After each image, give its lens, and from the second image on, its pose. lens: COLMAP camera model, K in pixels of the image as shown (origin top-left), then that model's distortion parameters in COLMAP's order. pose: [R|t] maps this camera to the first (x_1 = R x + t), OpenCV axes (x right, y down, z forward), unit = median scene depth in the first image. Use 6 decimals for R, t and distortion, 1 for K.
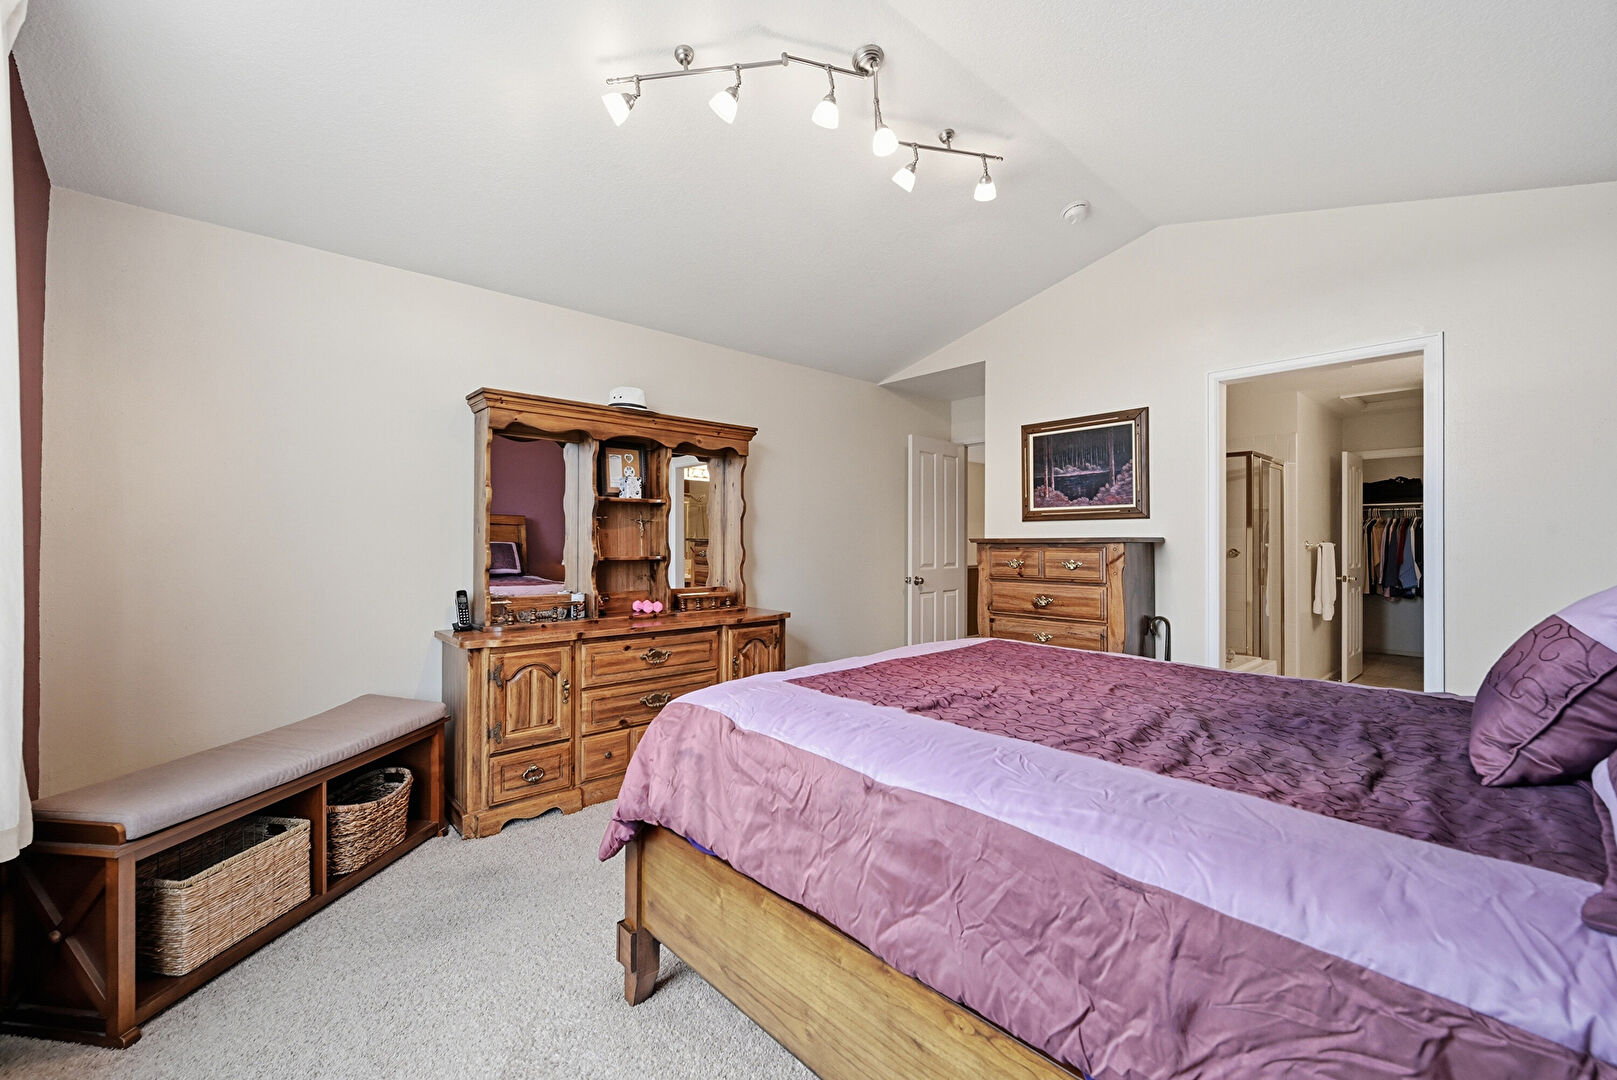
lens RADIAL K [[663.8, 0, 804.6], [0, 663.8, 542.0], [0, 0, 1]] dist [-0.002343, 0.000868]
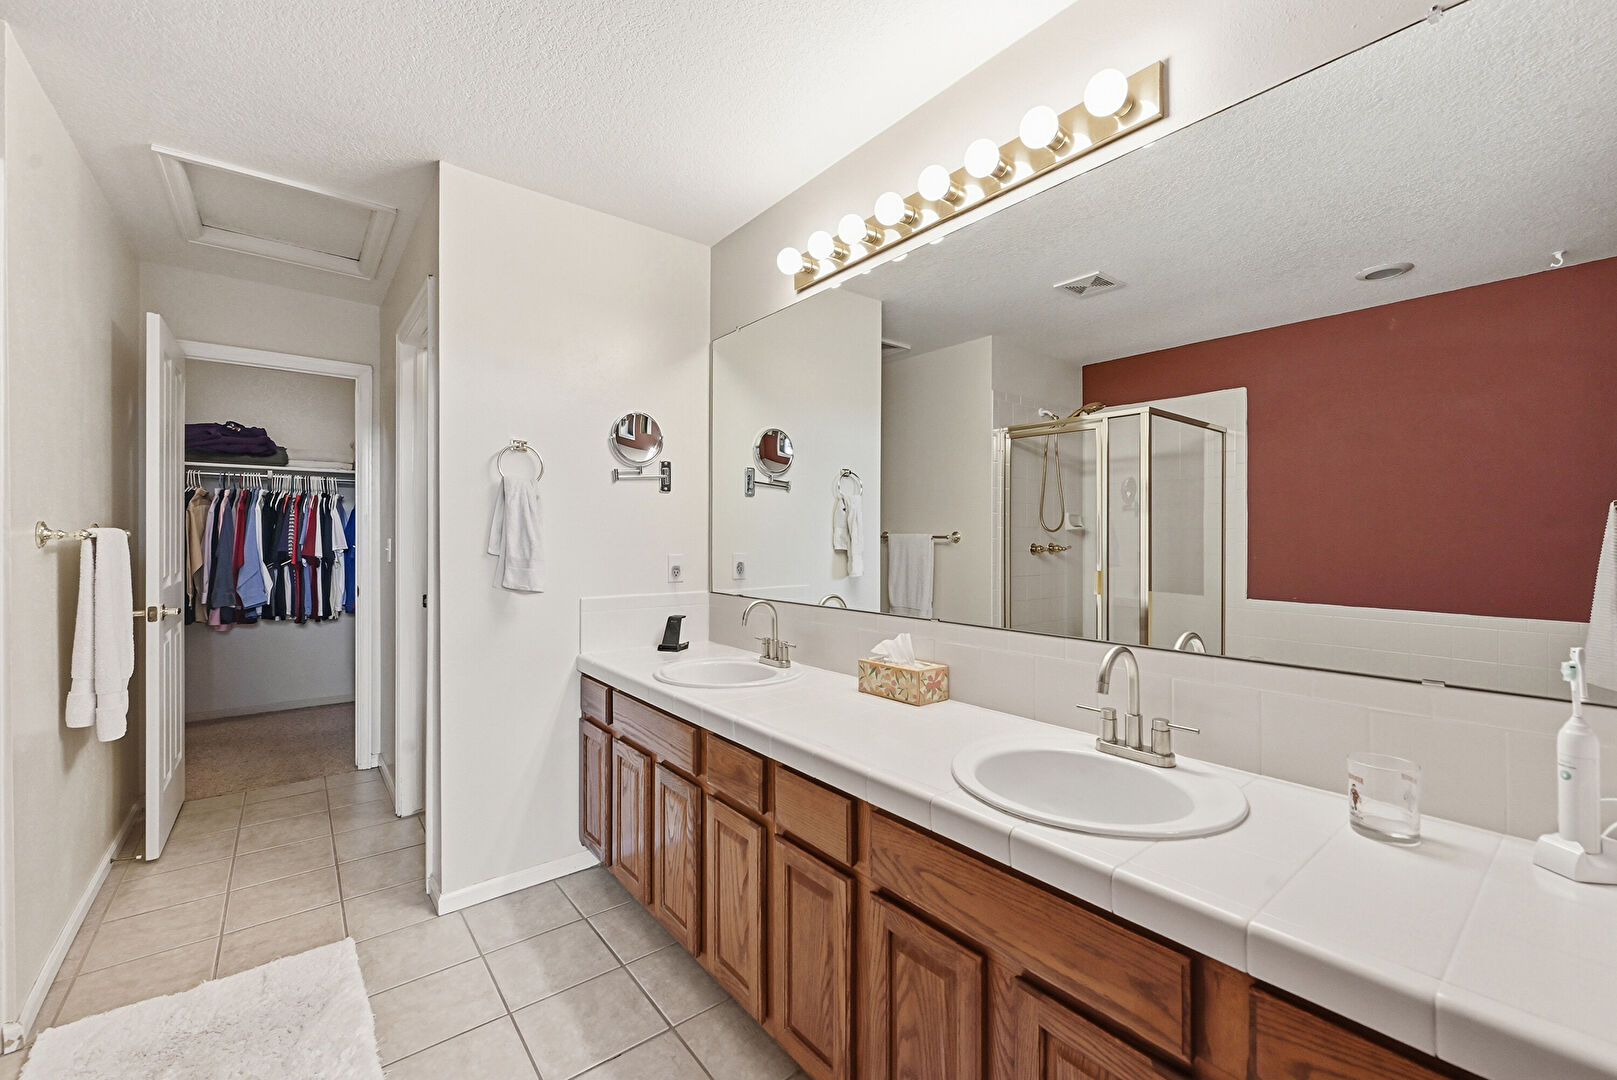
lens RADIAL K [[663.8, 0, 803.8], [0, 663.8, 534.5], [0, 0, 1]] dist [-0.002343, 0.000868]
pose [[0.071785, 0.000384, 0.997420, 0.417808], [-0.002424, 0.999997, -0.000210, 0.003816], [-0.997417, -0.002403, 0.071786, 0.549224]]
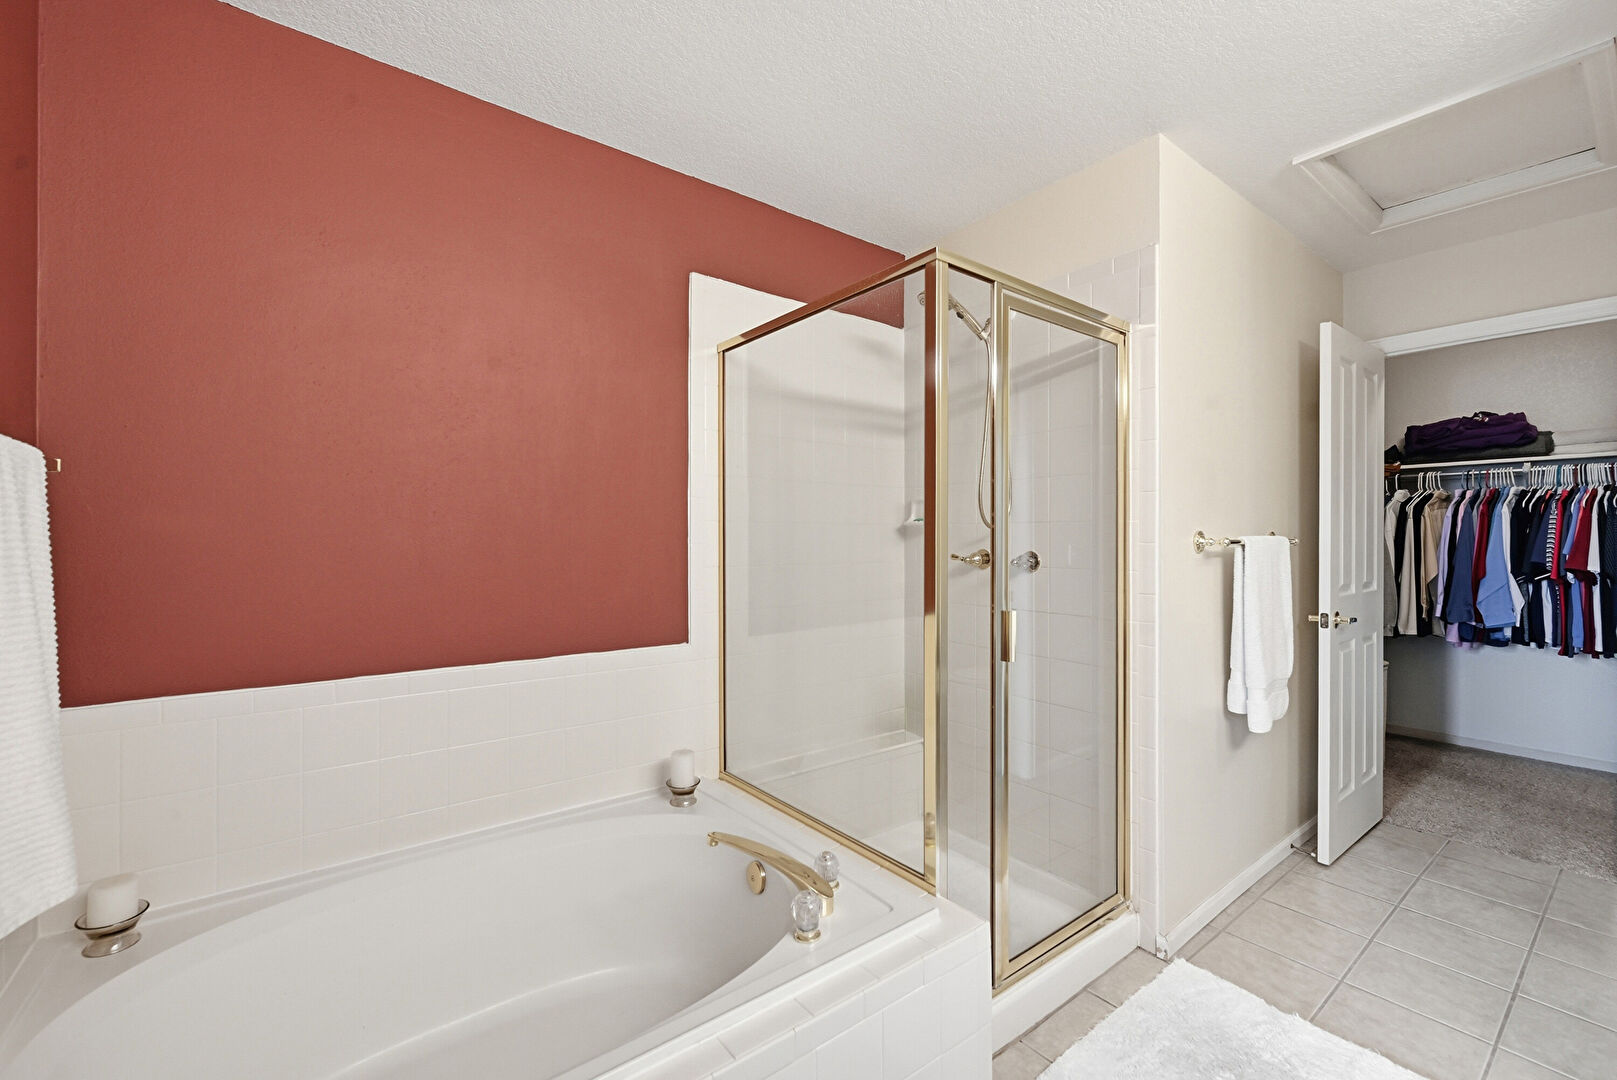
lens RADIAL K [[663.8, 0, 809.1], [0, 663.8, 537.9], [0, 0, 1]] dist [-0.002343, 0.000868]
pose [[0.996650, 0.000374, -0.081779, 0.512249], [-0.000320, 1.000000, 0.000668, 0.002105], [0.081779, -0.000640, 0.996650, 0.540897]]
